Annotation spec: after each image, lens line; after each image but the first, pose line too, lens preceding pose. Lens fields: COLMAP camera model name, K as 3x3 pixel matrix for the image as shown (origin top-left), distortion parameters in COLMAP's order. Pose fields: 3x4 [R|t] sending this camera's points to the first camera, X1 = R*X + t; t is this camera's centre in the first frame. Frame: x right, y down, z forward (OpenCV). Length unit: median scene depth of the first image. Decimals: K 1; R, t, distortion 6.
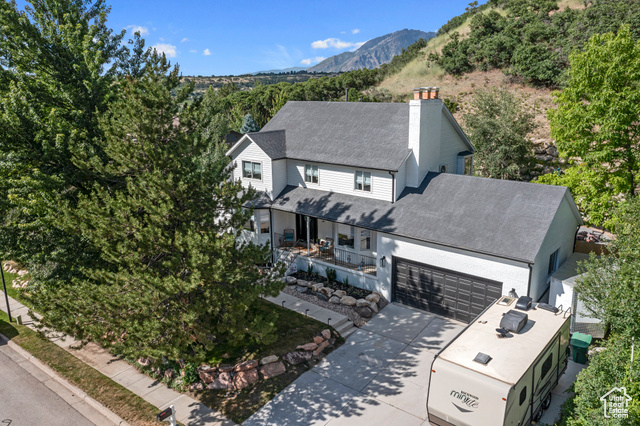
lens RADIAL K [[500.2, 0, 317.3], [0, 500.2, 209.7], [0, 0, 1]] dist [-0.028582, 0.007196]
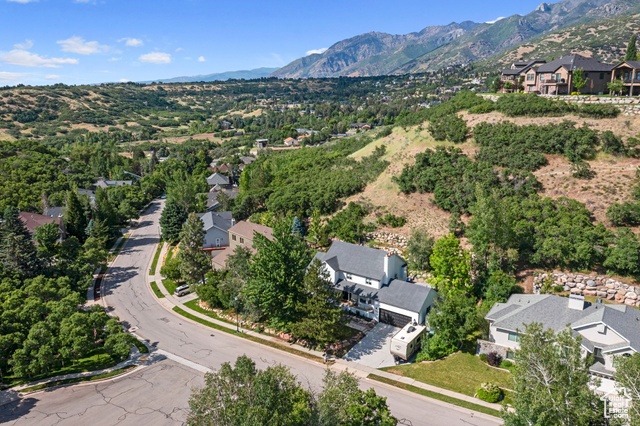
lens RADIAL K [[500.2, 0, 321.3], [0, 500.2, 214.2], [0, 0, 1]] dist [-0.028582, 0.007196]
pose [[0.997474, -0.008208, 0.070550, -0.397187], [0.007638, 0.999936, 0.008340, -0.486777], [-0.070614, -0.007780, 0.997473, -1.944758]]
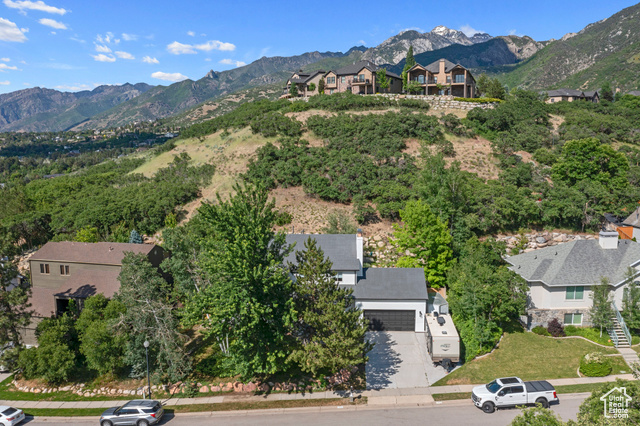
lens RADIAL K [[500.2, 0, 319.3], [0, 500.2, 214.1], [0, 0, 1]] dist [-0.028582, 0.007196]
pose [[0.779702, -0.073541, 0.621817, -1.236143], [0.142125, 0.987945, -0.061370, -0.198054], [-0.609807, 0.136226, 0.780755, -0.593595]]
